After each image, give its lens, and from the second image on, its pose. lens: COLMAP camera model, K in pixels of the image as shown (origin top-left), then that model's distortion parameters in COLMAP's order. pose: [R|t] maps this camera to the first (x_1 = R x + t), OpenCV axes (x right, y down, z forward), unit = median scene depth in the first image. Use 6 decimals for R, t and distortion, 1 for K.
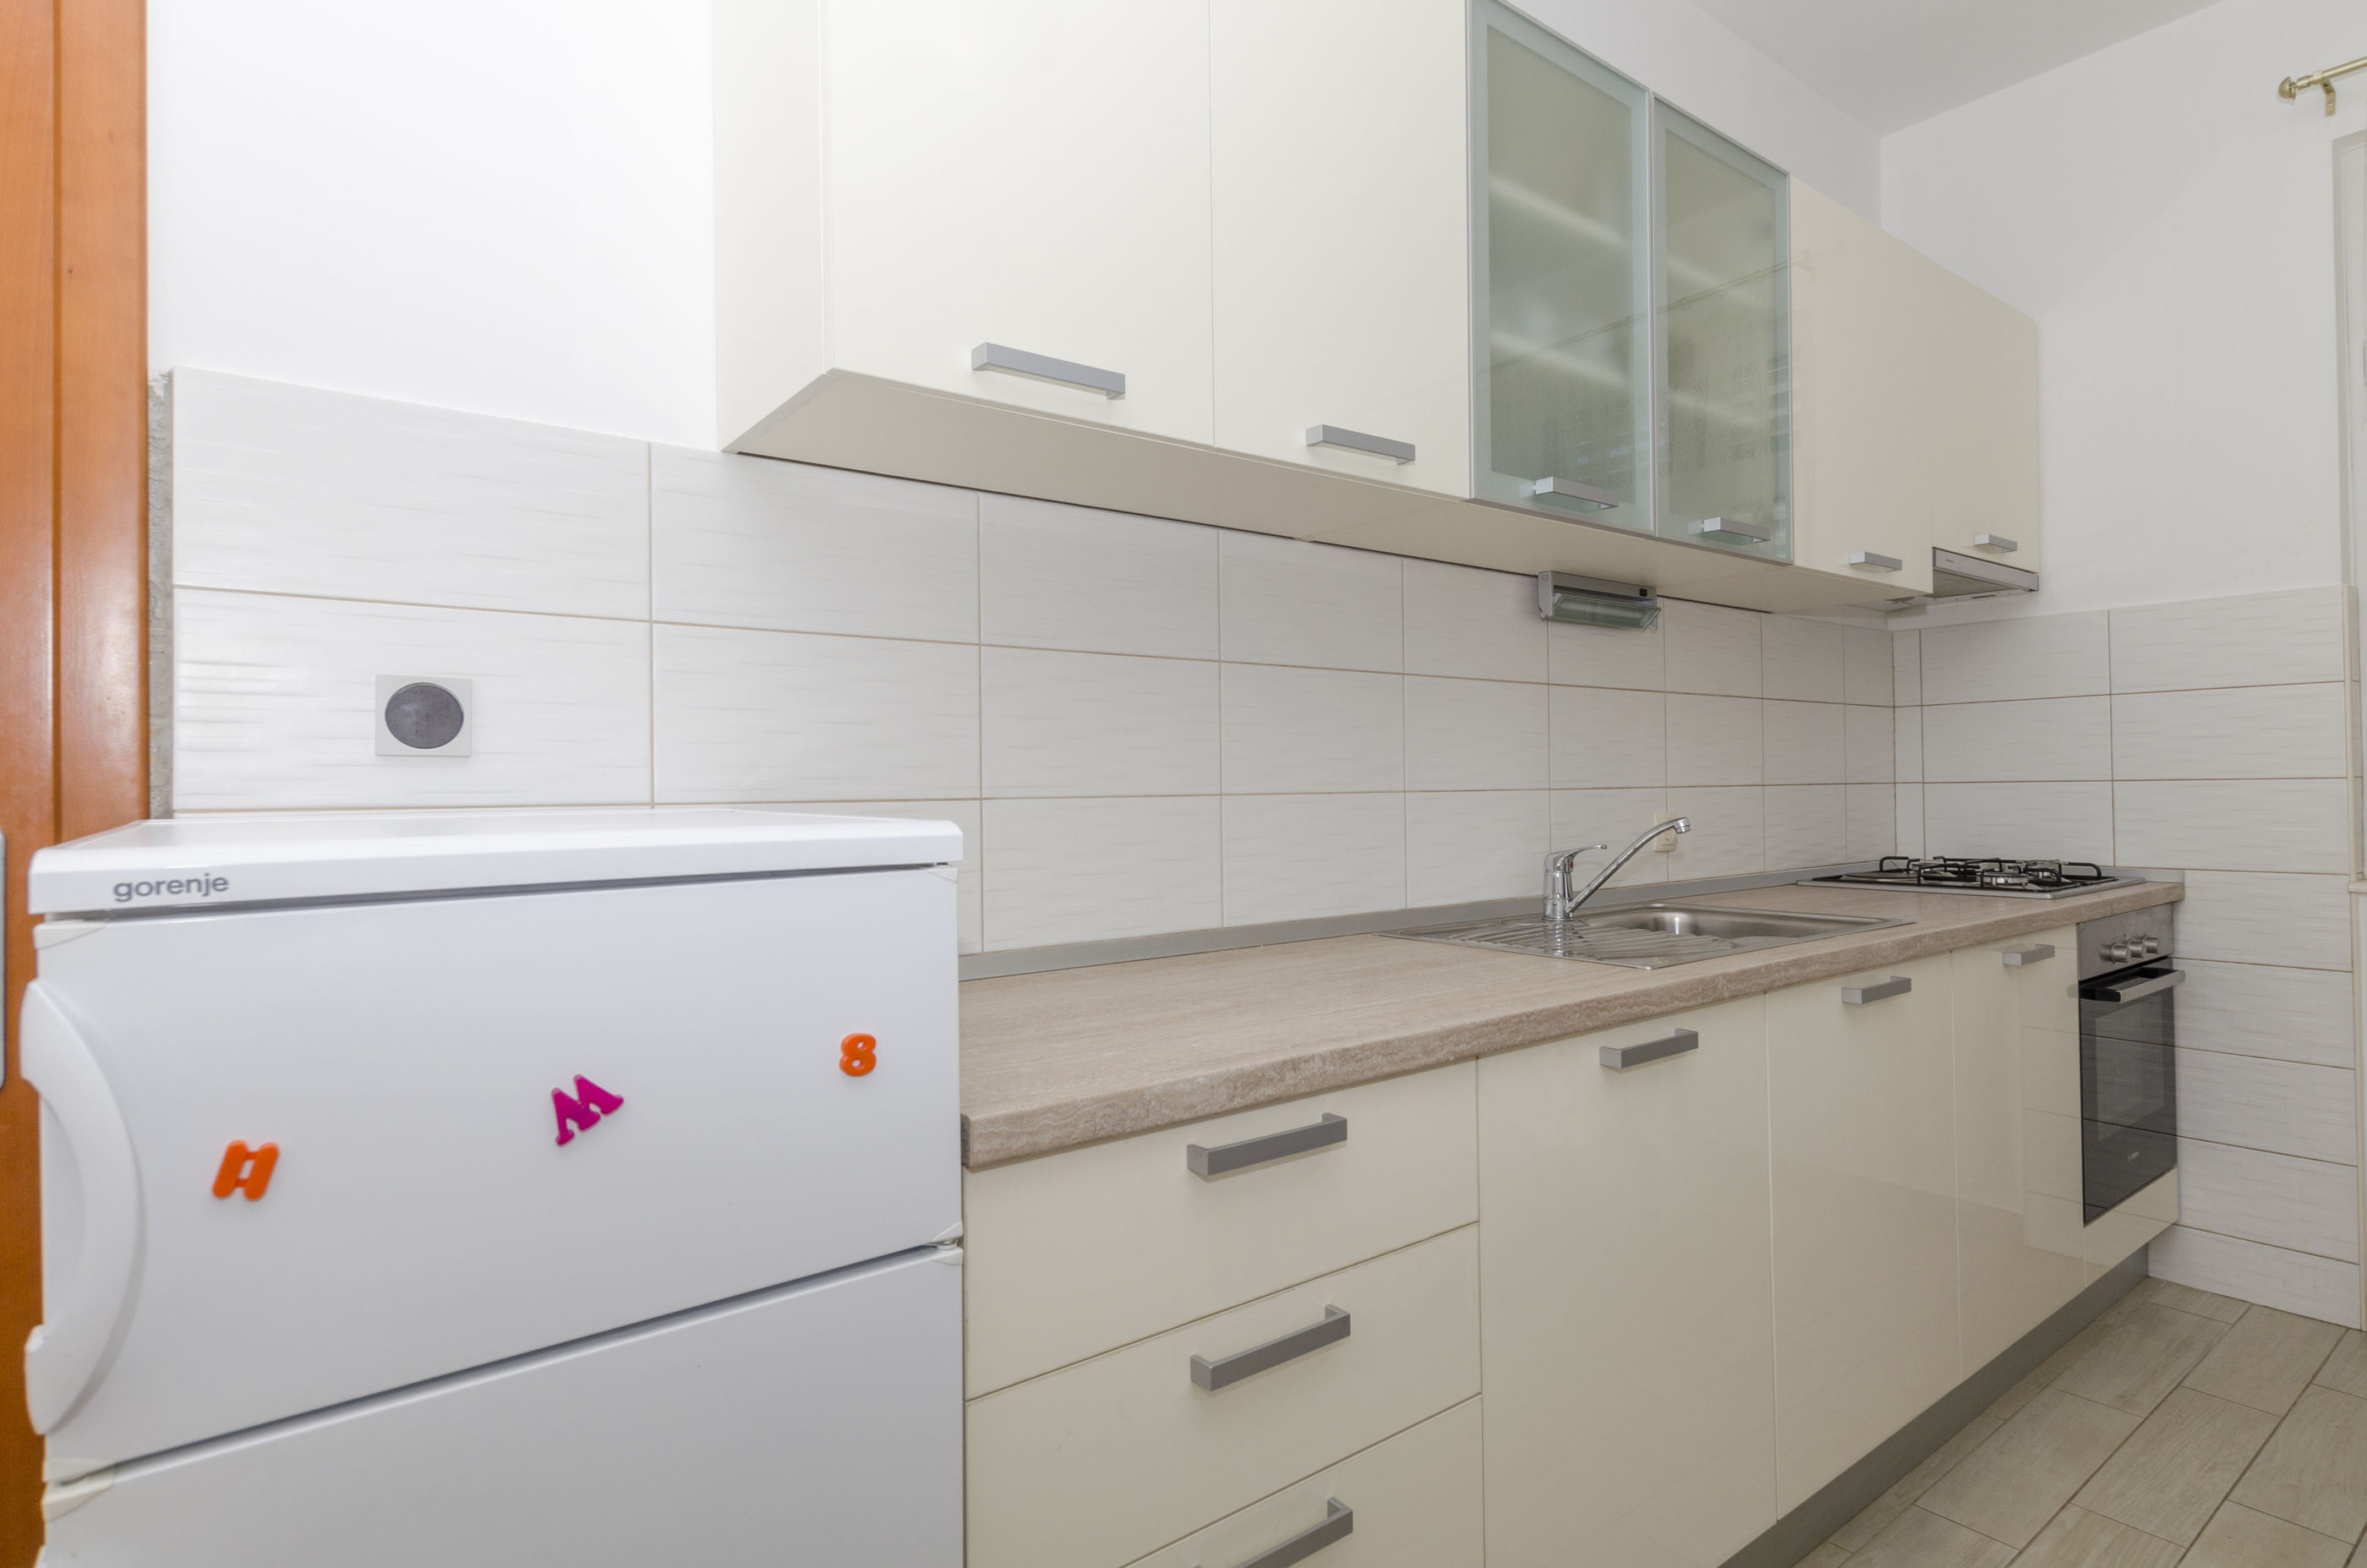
lens RADIAL K [[1204.9, 0, 1180.9], [0, 1204.9, 773.2], [0, 0, 1]] dist [0.006821, 0.002079]
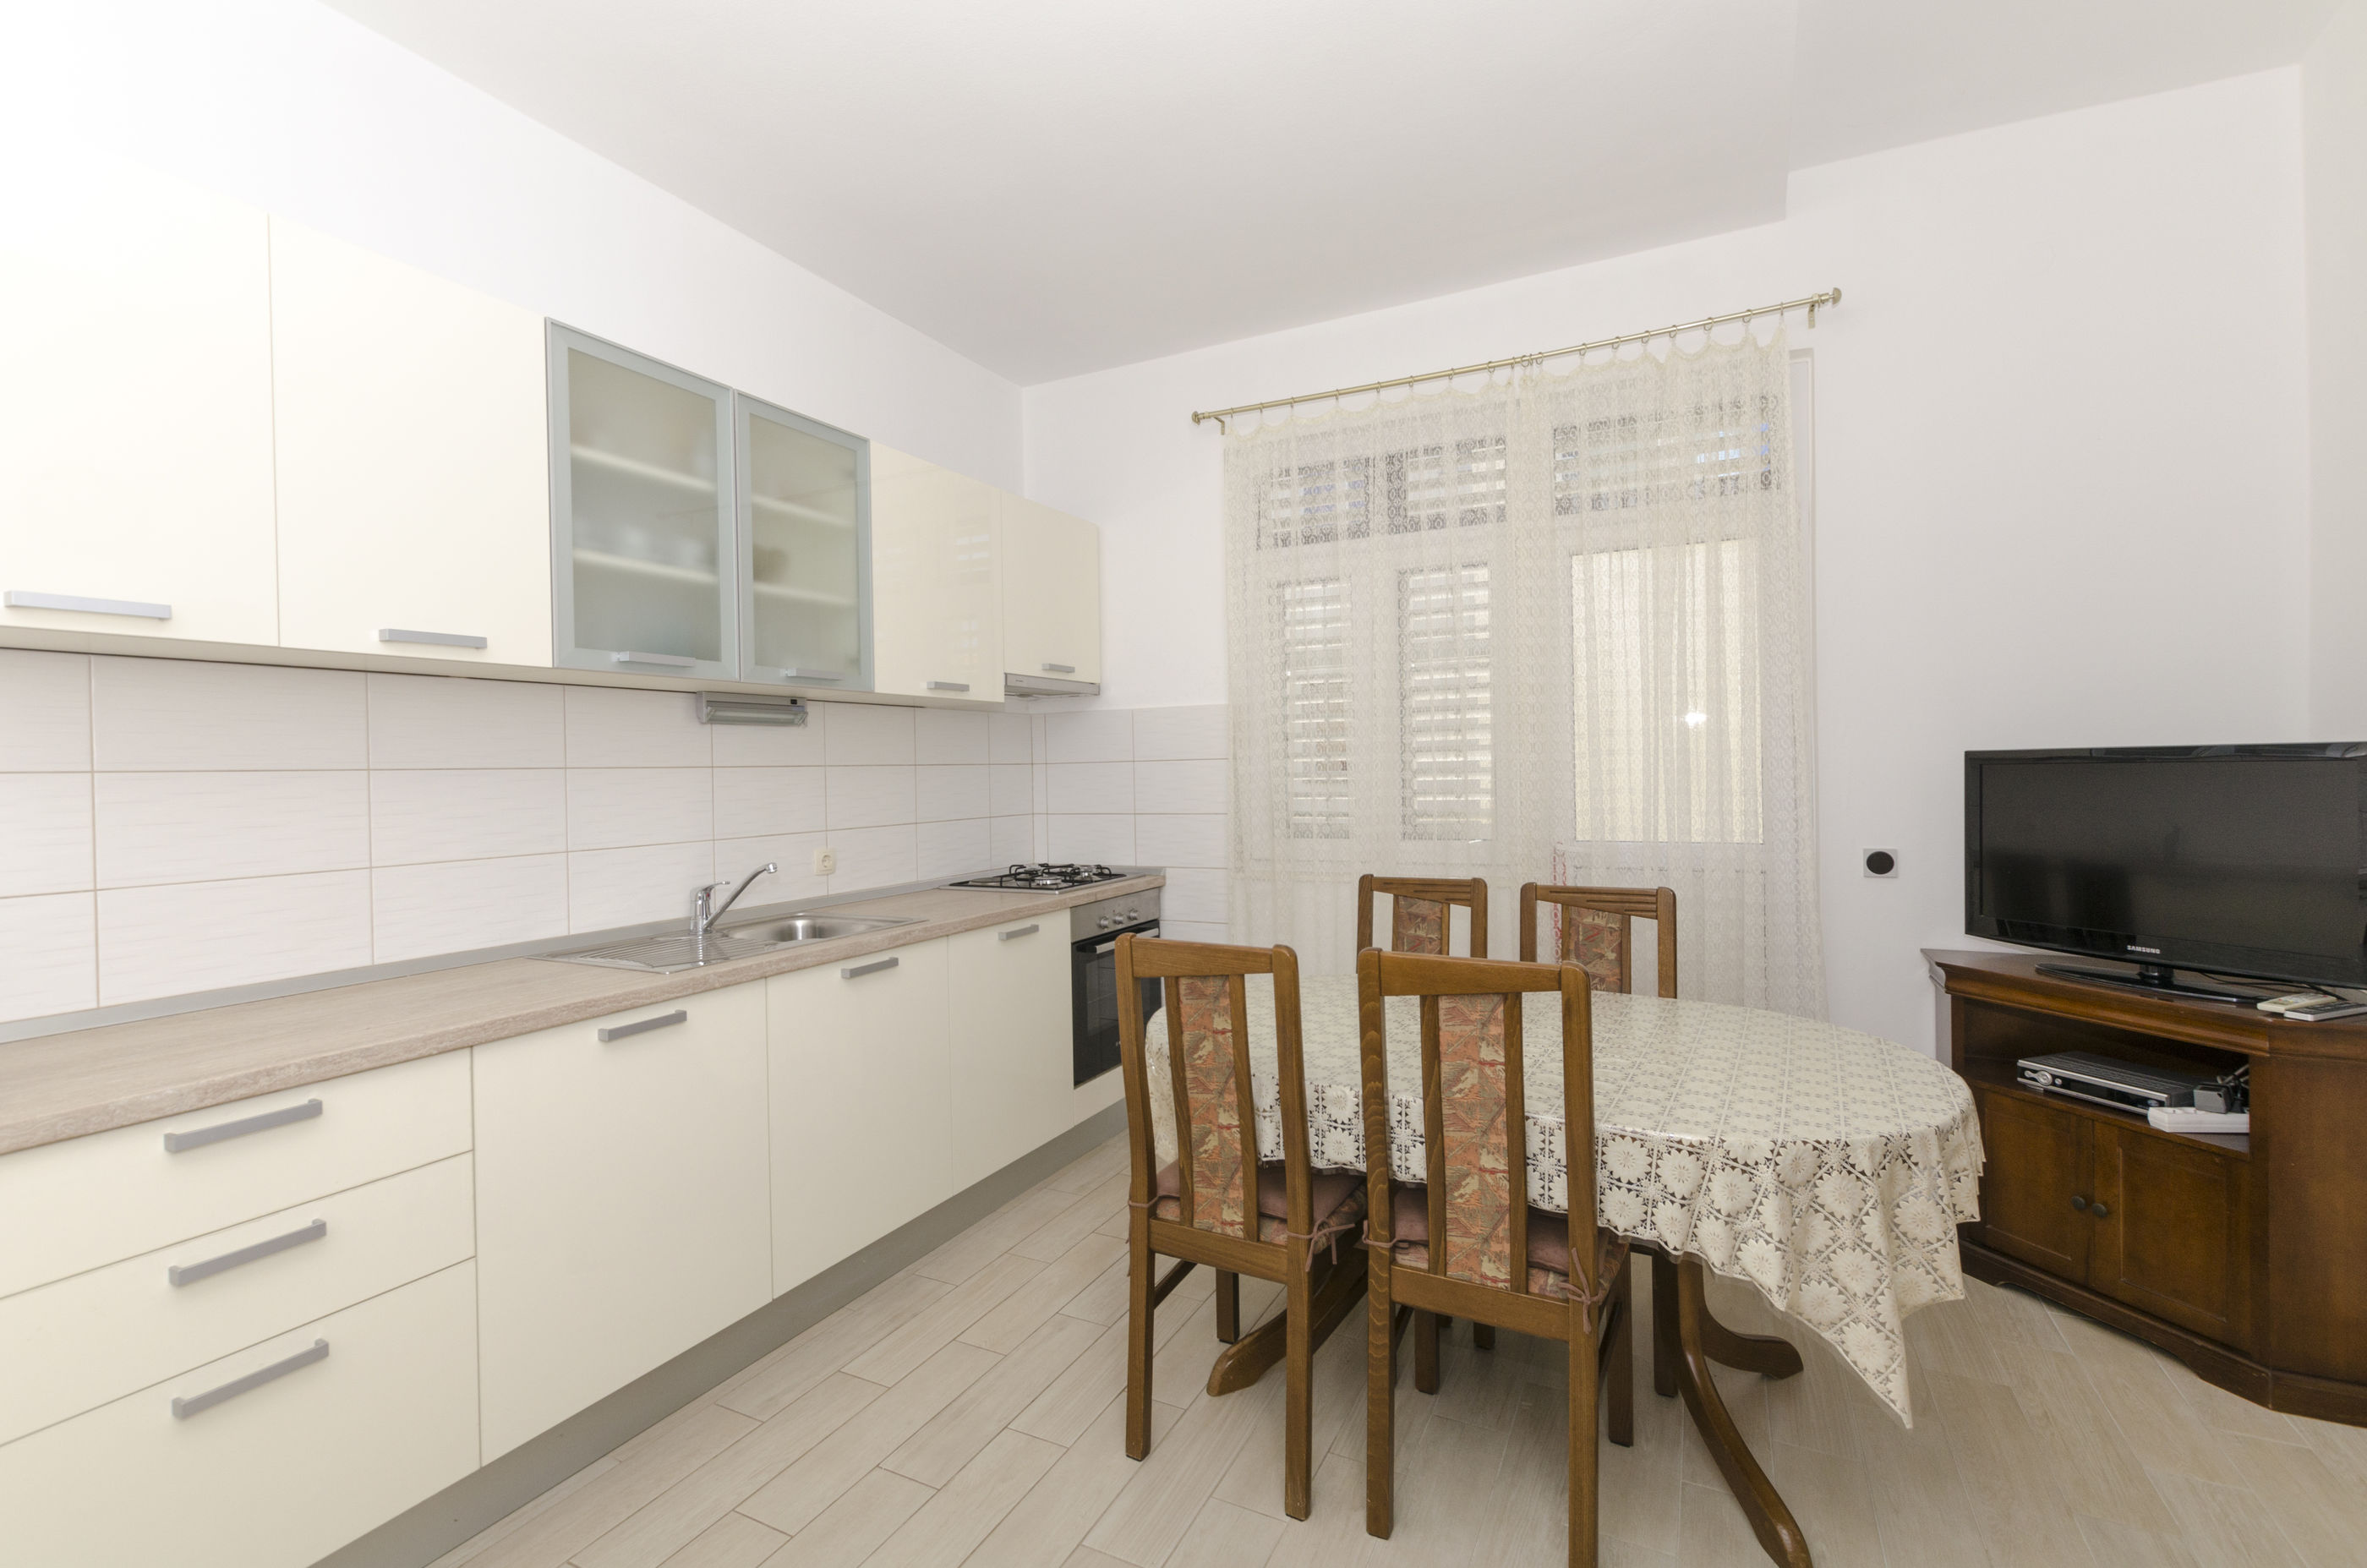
lens RADIAL K [[1028.3, 0, 1181.9], [0, 1028.3, 772.7], [0, 0, 1]] dist [0.008570, -0.003481]
pose [[0.904009, -0.006023, 0.427470, 0.342425], [0.001794, 0.999945, 0.010295, -0.093788], [-0.427509, -0.008540, 0.903971, -0.421457]]
